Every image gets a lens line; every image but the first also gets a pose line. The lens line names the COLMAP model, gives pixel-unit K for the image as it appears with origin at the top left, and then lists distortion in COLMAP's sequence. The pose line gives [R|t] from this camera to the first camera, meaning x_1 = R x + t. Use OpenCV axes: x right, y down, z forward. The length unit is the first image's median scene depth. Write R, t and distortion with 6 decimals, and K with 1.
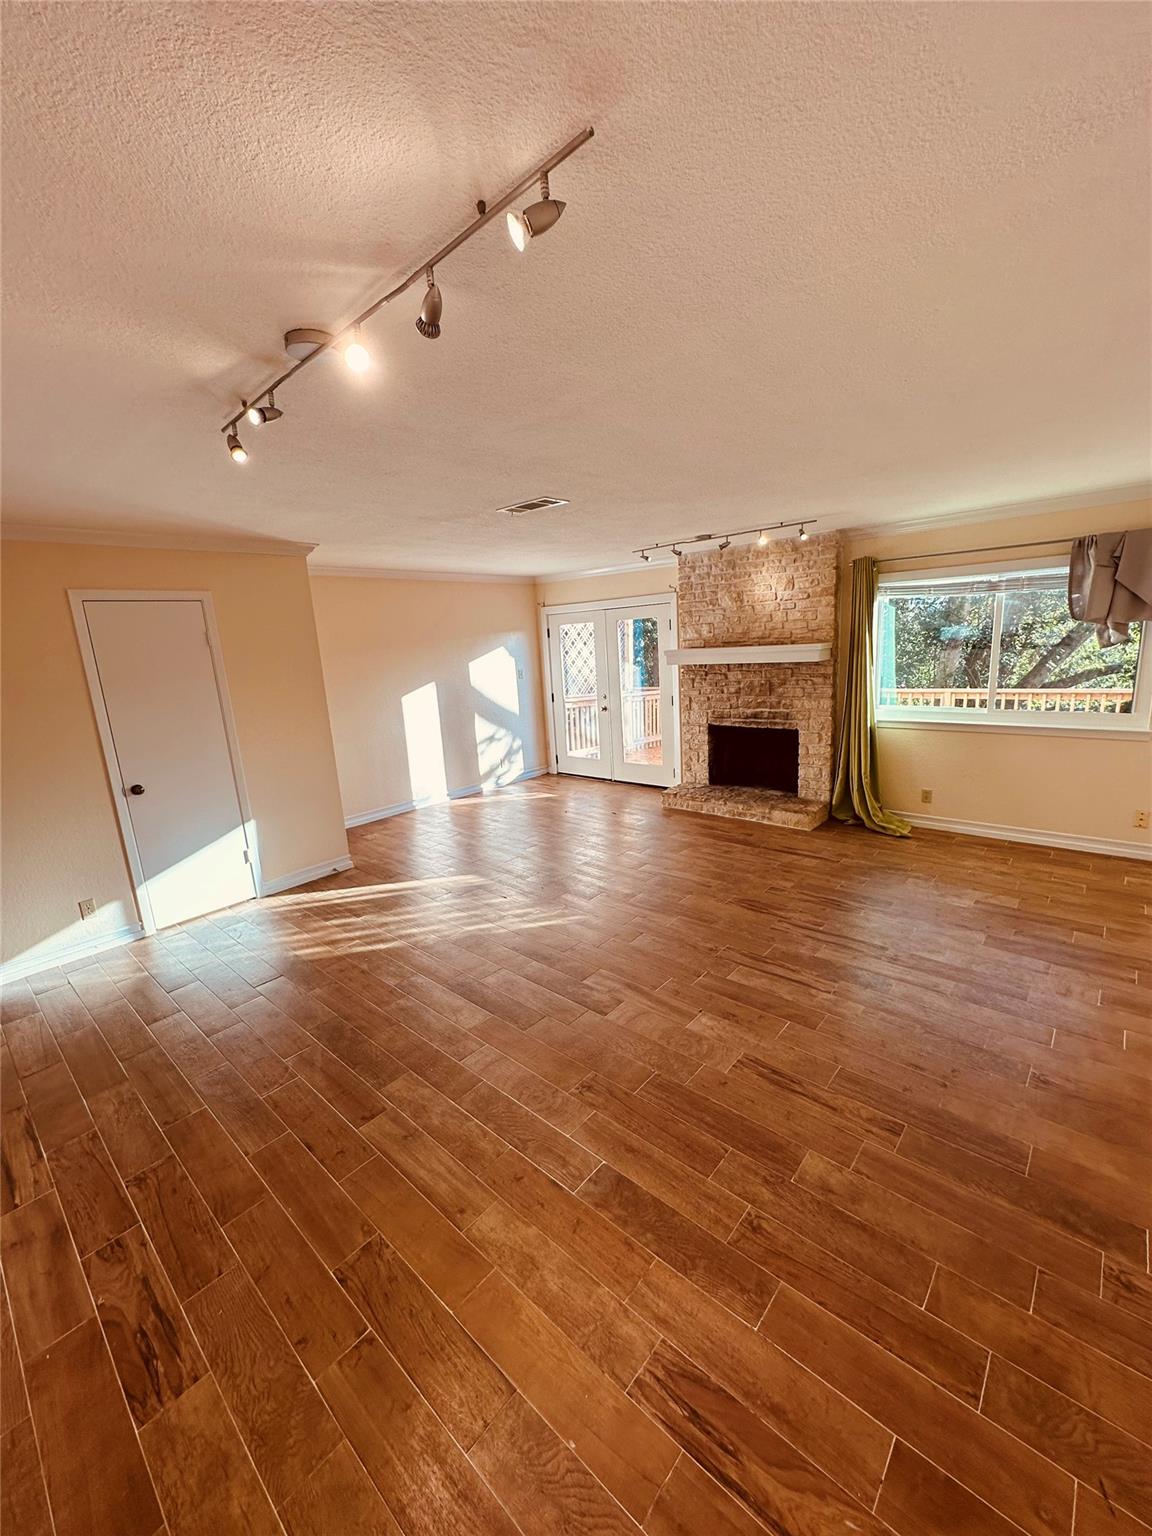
lens RADIAL K [[609.2, 0, 576.0], [0, 609.2, 768.0], [0, 0, 1]] dist [-0.000048, -0.000036]
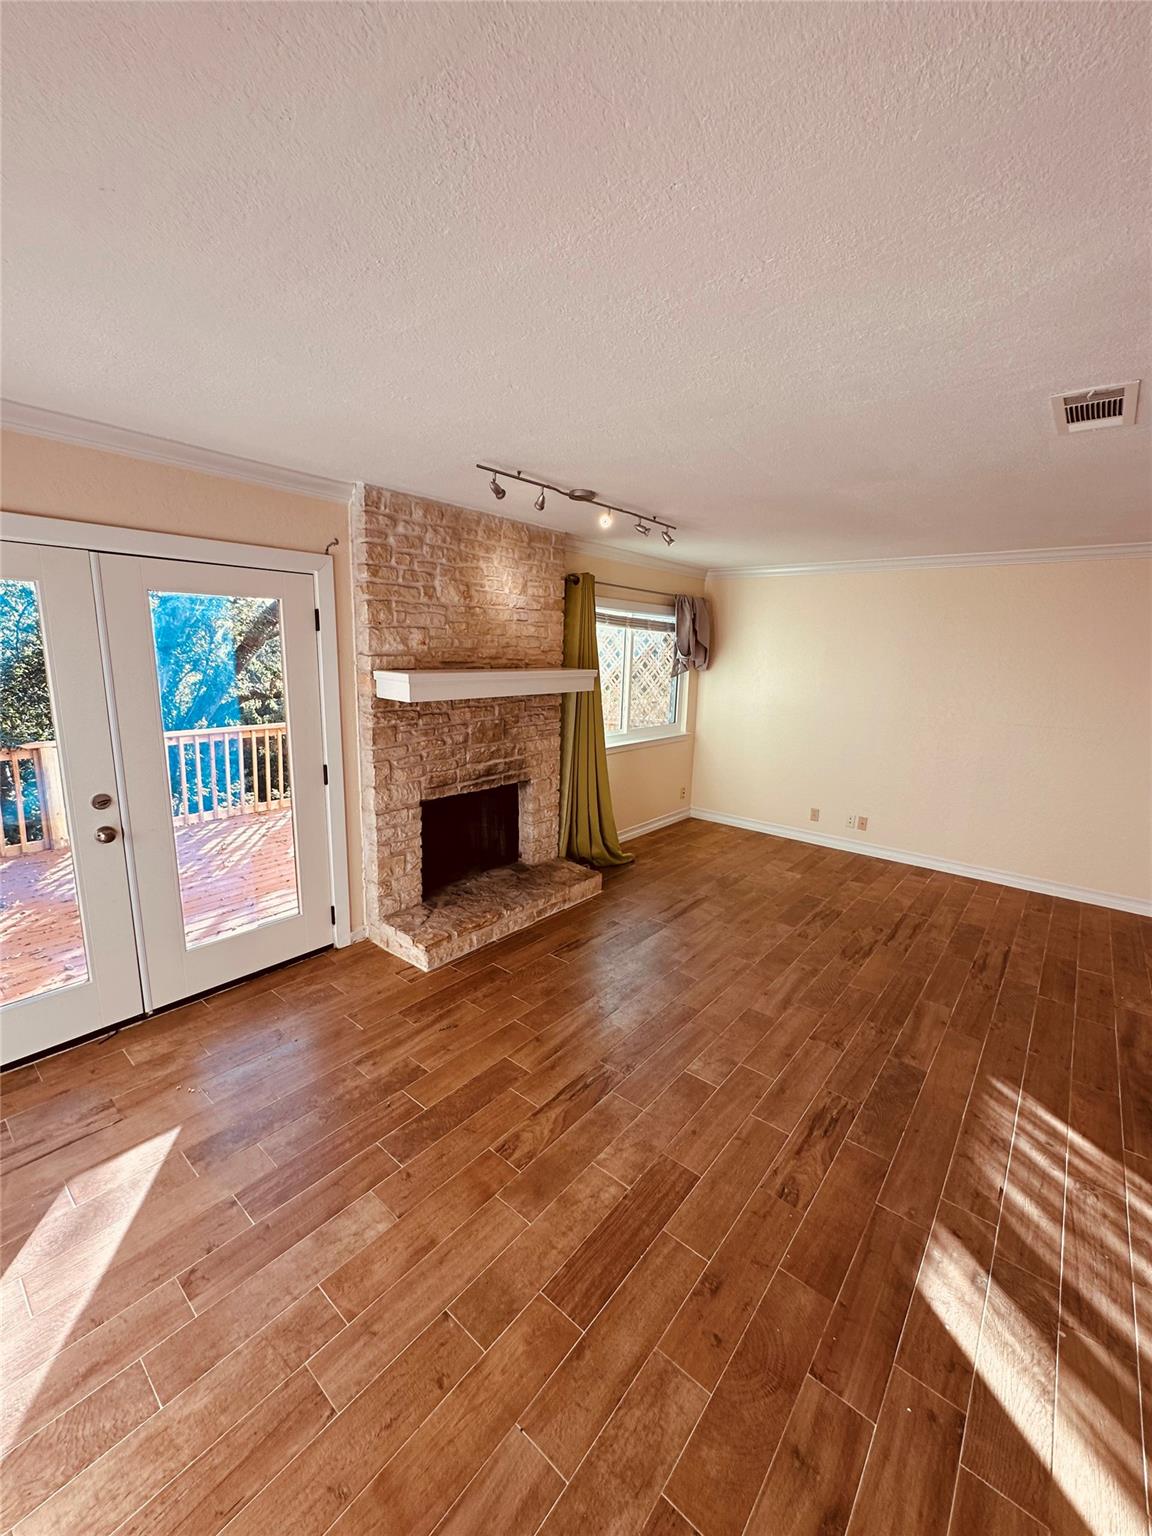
lens RADIAL K [[616.4, 0, 576.0], [0, 616.4, 768.0], [0, 0, 1]] dist [0.001160, 0.000022]
pose [[-0.039666, -0.140975, 0.989218, -0.382335], [0.177457, 0.973266, 0.145817, -0.170854], [-0.983329, 0.181328, -0.013589, 0.904686]]
